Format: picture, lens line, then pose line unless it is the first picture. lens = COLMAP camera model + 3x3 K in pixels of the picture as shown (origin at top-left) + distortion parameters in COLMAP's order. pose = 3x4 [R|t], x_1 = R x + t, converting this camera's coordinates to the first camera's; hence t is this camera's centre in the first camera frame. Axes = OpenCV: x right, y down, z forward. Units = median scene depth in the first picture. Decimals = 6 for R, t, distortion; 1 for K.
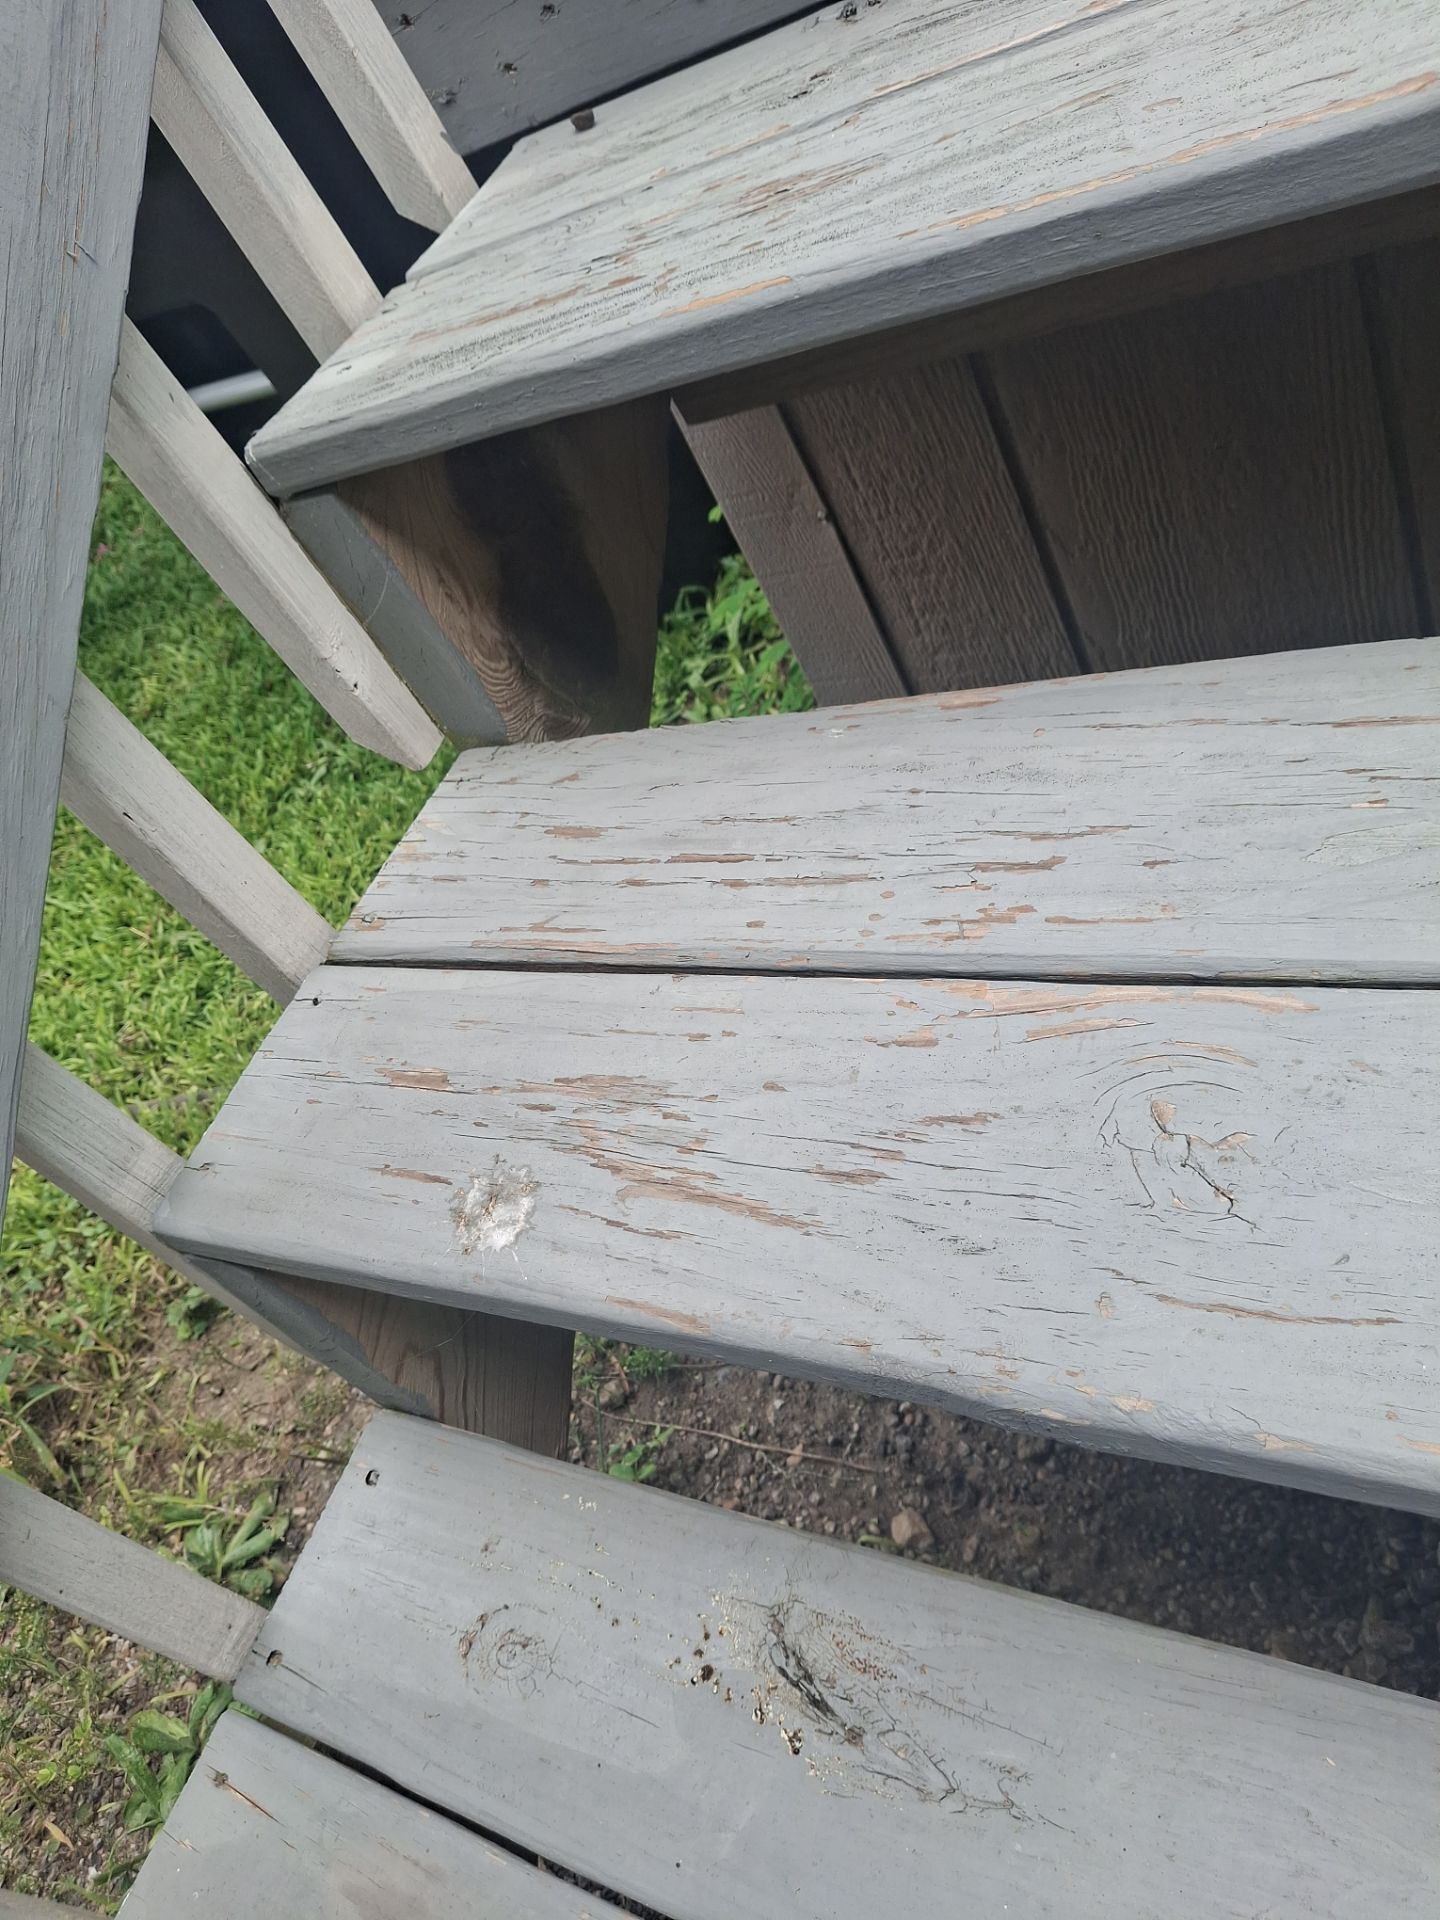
lens RADIAL K [[1410.3, 0, 727.5], [0, 1410.3, 952.7], [0, 0, 1]] dist [0.059089, -0.151165]
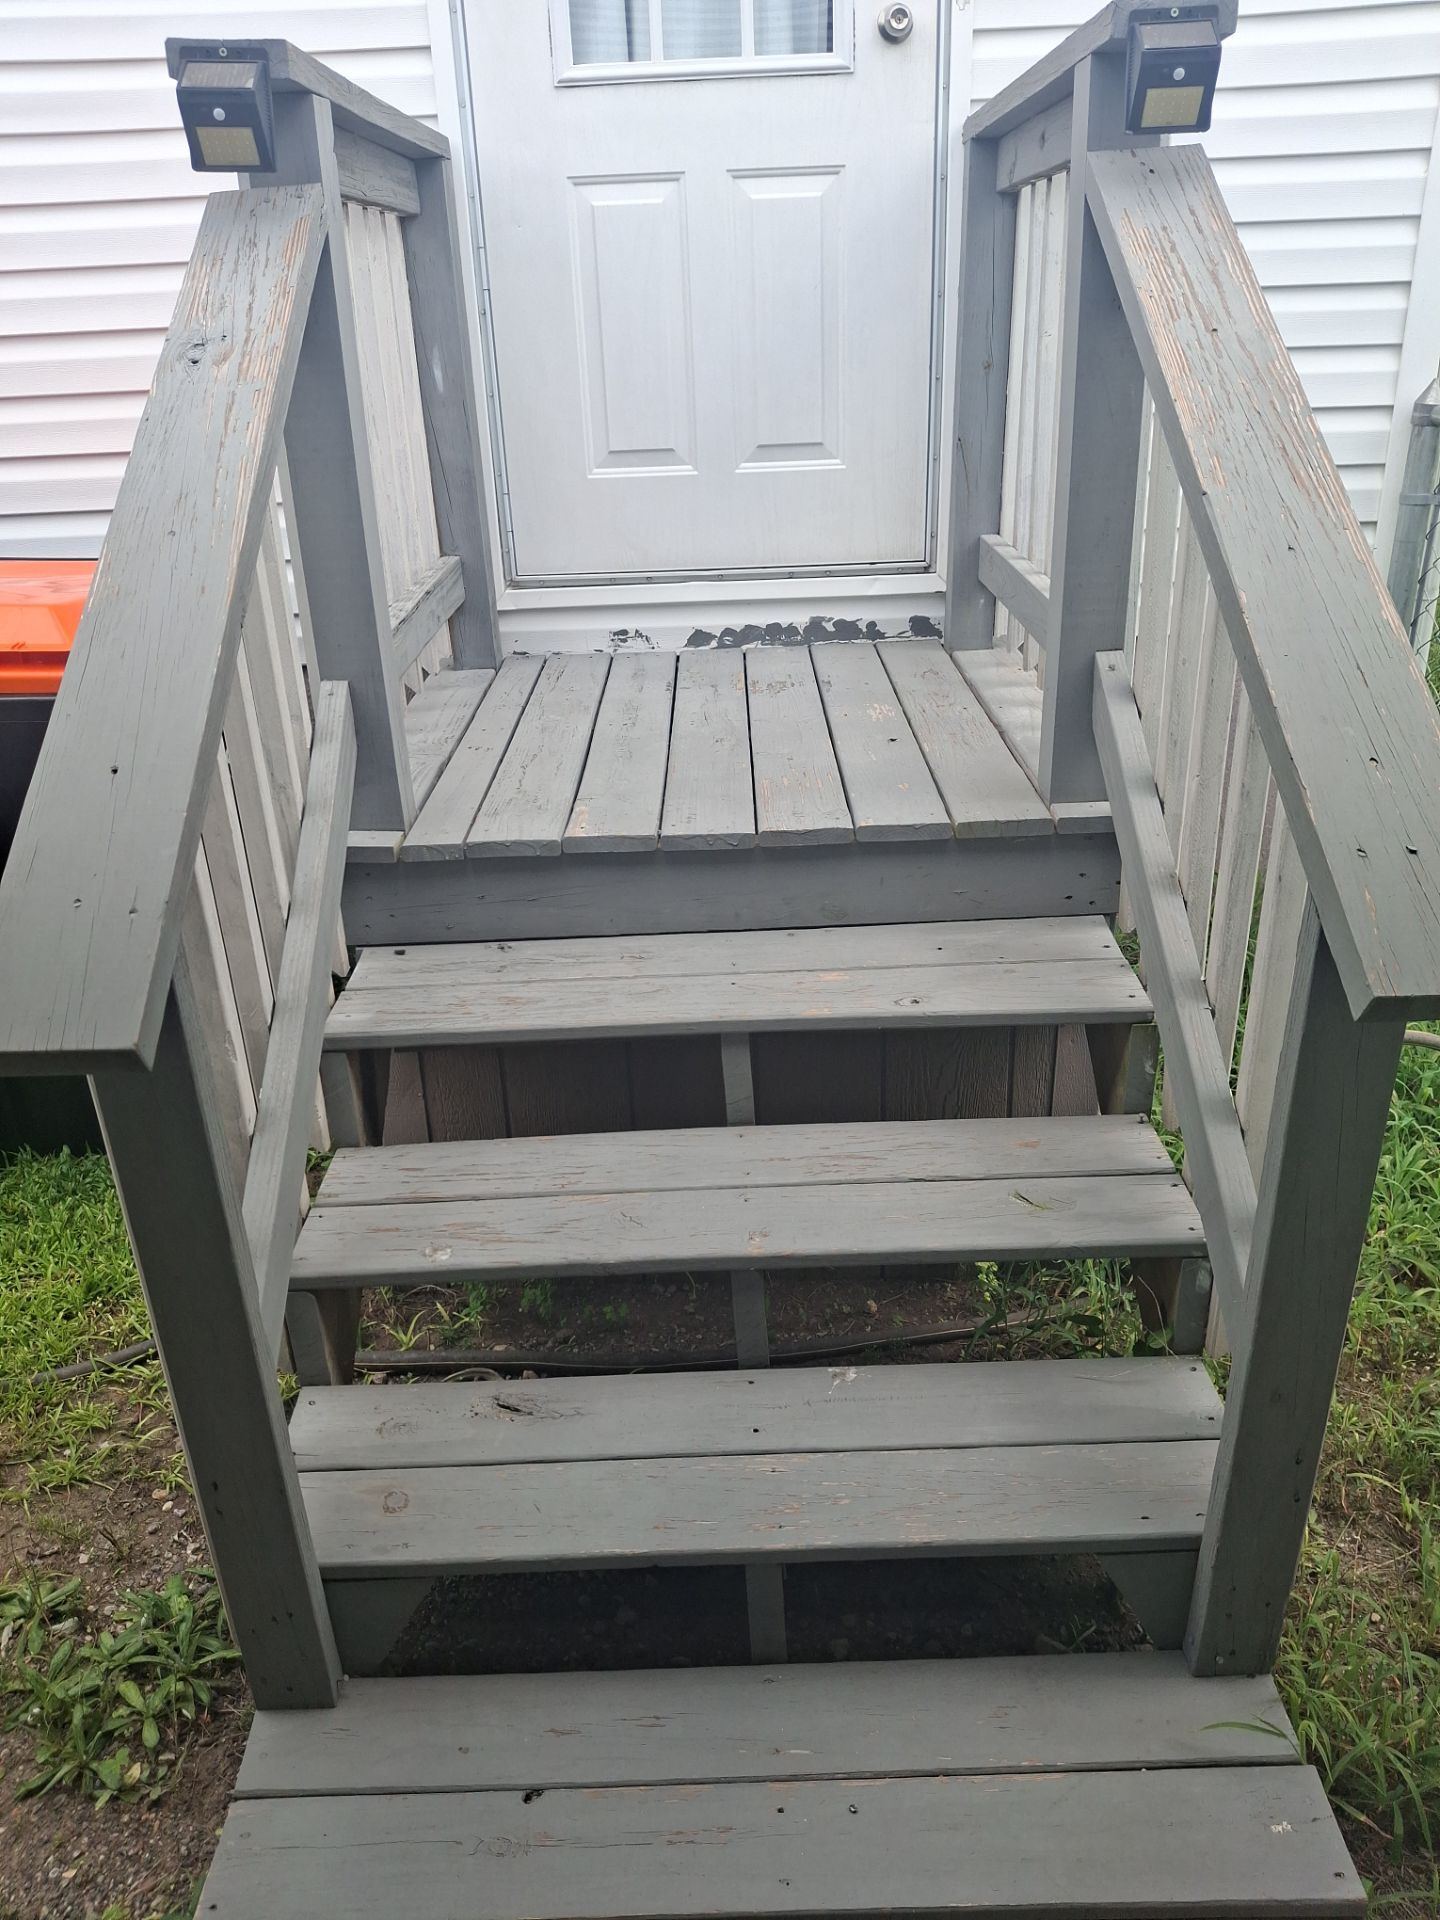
lens RADIAL K [[1410.3, 0, 727.5], [0, 1410.3, 952.7], [0, 0, 1]] dist [0.059089, -0.151165]
pose [[0.813192, 0.221209, 0.538318, -1.621942], [0.054586, 0.891884, -0.448958, 1.125362], [-0.579431, 0.394474, 0.713198, -2.181231]]
